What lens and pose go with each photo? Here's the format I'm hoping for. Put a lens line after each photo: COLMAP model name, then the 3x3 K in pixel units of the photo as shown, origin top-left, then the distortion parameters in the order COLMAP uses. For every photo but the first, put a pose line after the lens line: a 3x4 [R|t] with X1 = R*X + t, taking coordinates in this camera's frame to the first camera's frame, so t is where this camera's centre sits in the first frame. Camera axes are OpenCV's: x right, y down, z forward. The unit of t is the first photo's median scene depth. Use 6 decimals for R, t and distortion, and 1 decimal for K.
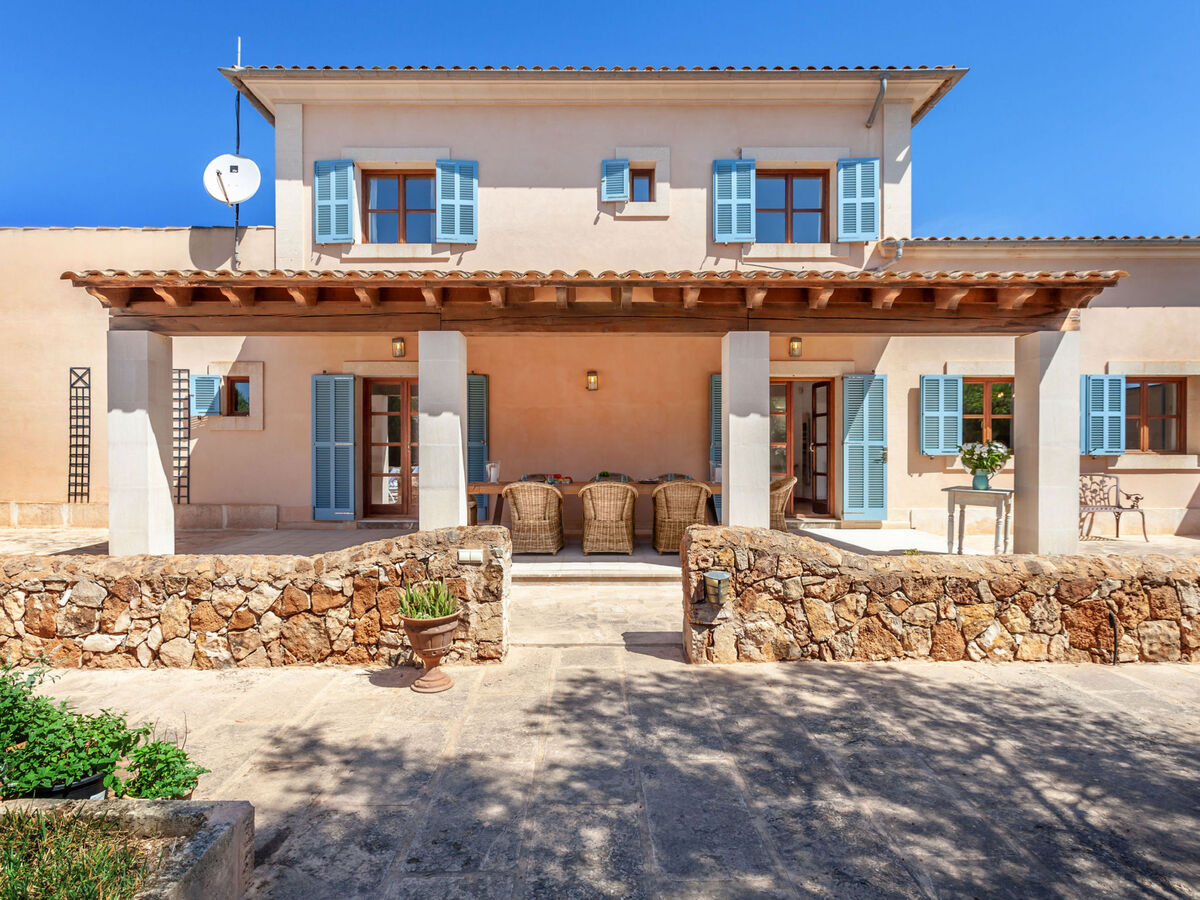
lens RADIAL K [[1295.3, 0, 596.8], [0, 1295.3, 446.8], [0, 0, 1]] dist [-0.007903, 0.004921]
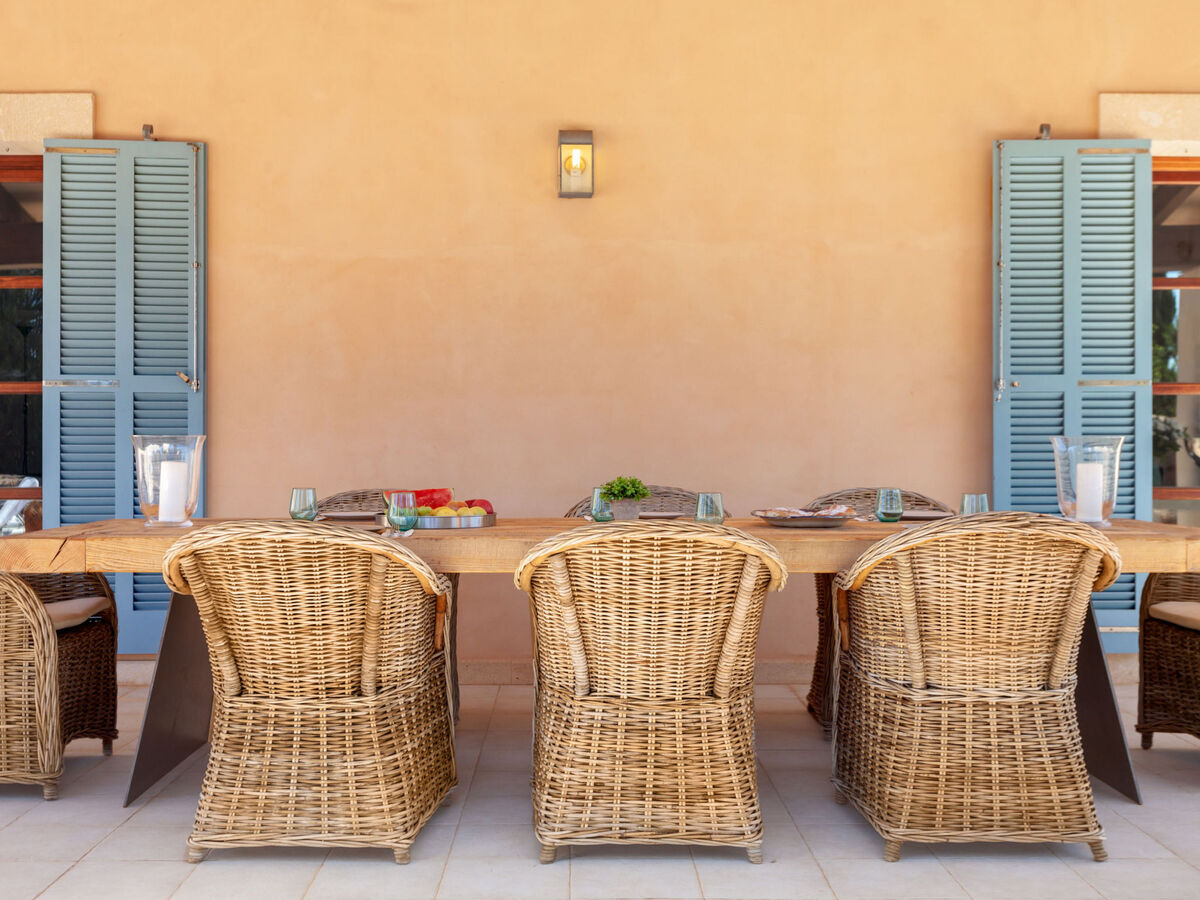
lens RADIAL K [[1295.3, 0, 605.5], [0, 1295.3, 455.3], [0, 0, 1]] dist [-0.007903, 0.004921]
pose [[0.999570, 0.005309, 0.028854, -0.004877], [-0.004562, 0.999655, -0.025882, 0.019916], [-0.028982, 0.025740, 0.999248, 0.715576]]
